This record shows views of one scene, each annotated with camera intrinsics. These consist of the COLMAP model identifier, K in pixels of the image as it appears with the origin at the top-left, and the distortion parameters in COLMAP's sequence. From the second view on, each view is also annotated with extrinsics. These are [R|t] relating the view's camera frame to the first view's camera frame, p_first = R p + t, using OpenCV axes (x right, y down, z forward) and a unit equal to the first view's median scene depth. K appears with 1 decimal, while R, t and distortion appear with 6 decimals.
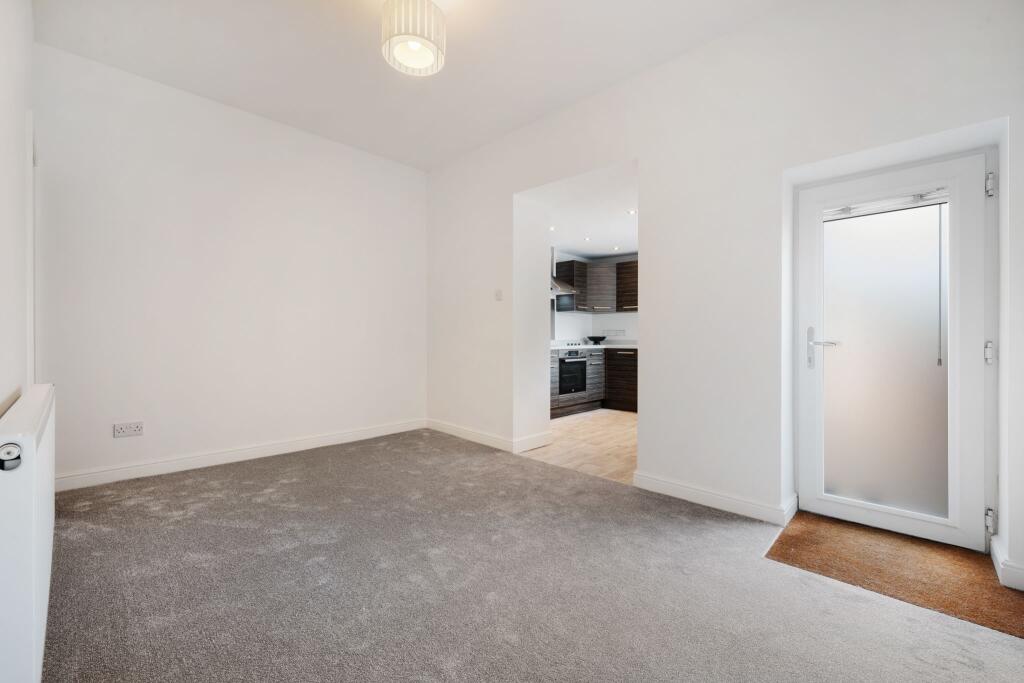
lens RADIAL K [[419.9, 0, 499.4], [0, 419.9, 343.3], [0, 0, 1]] dist [0.000048, -0.000098]
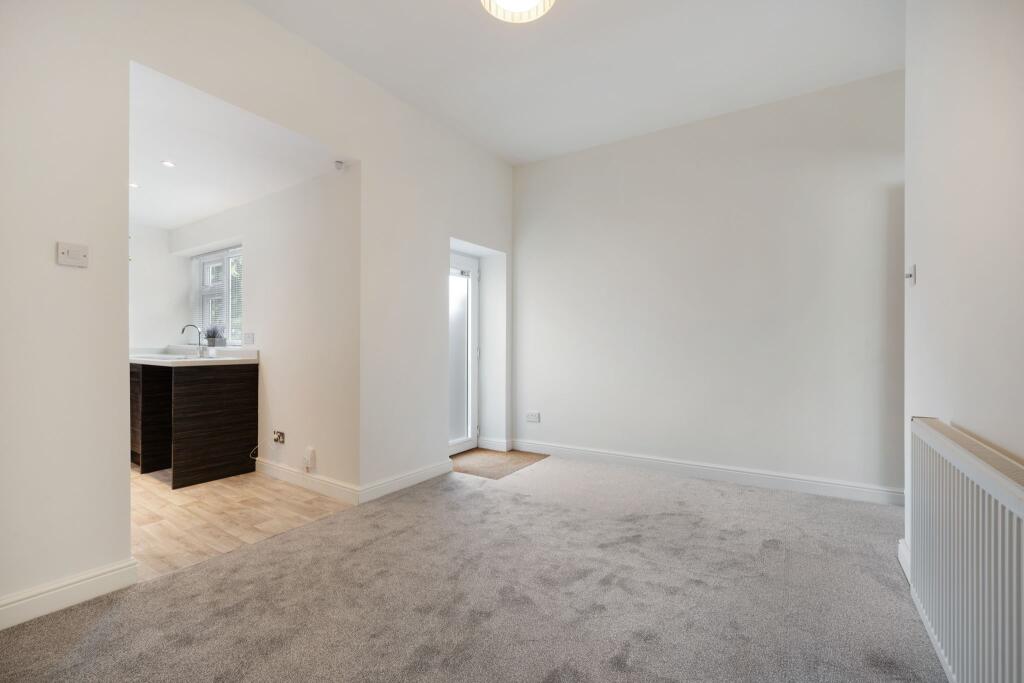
lens RADIAL K [[432.3, 0, 515.2], [0, 432.3, 338.2], [0, 0, 1]] dist [0.000910, 0.000017]
pose [[-0.195088, 0.003842, 0.980778, -0.344452], [0.008131, 0.999964, -0.002300, -0.014809], [-0.980752, 0.007526, -0.195113, 0.408870]]
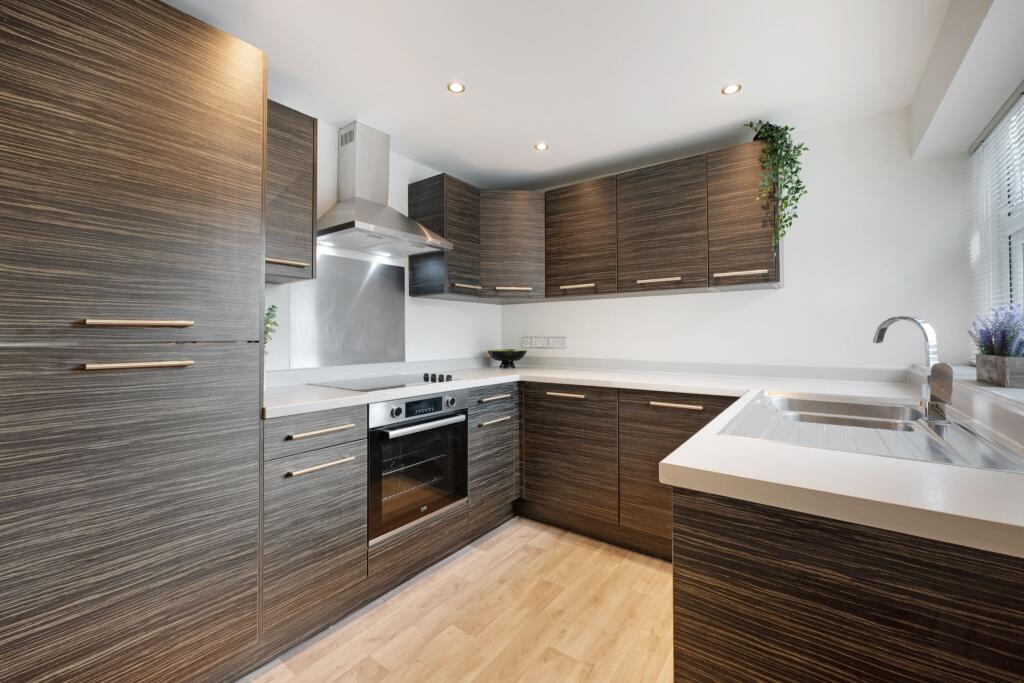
lens RADIAL K [[432.3, 0, 515.2], [0, 432.3, 338.2], [0, 0, 1]] dist [0.000910, 0.000017]
pose [[0.987359, -0.006115, 0.158384, 0.186061], [0.007725, 0.999924, -0.009556, -0.029419], [-0.158313, 0.010659, 0.987331, 0.589114]]
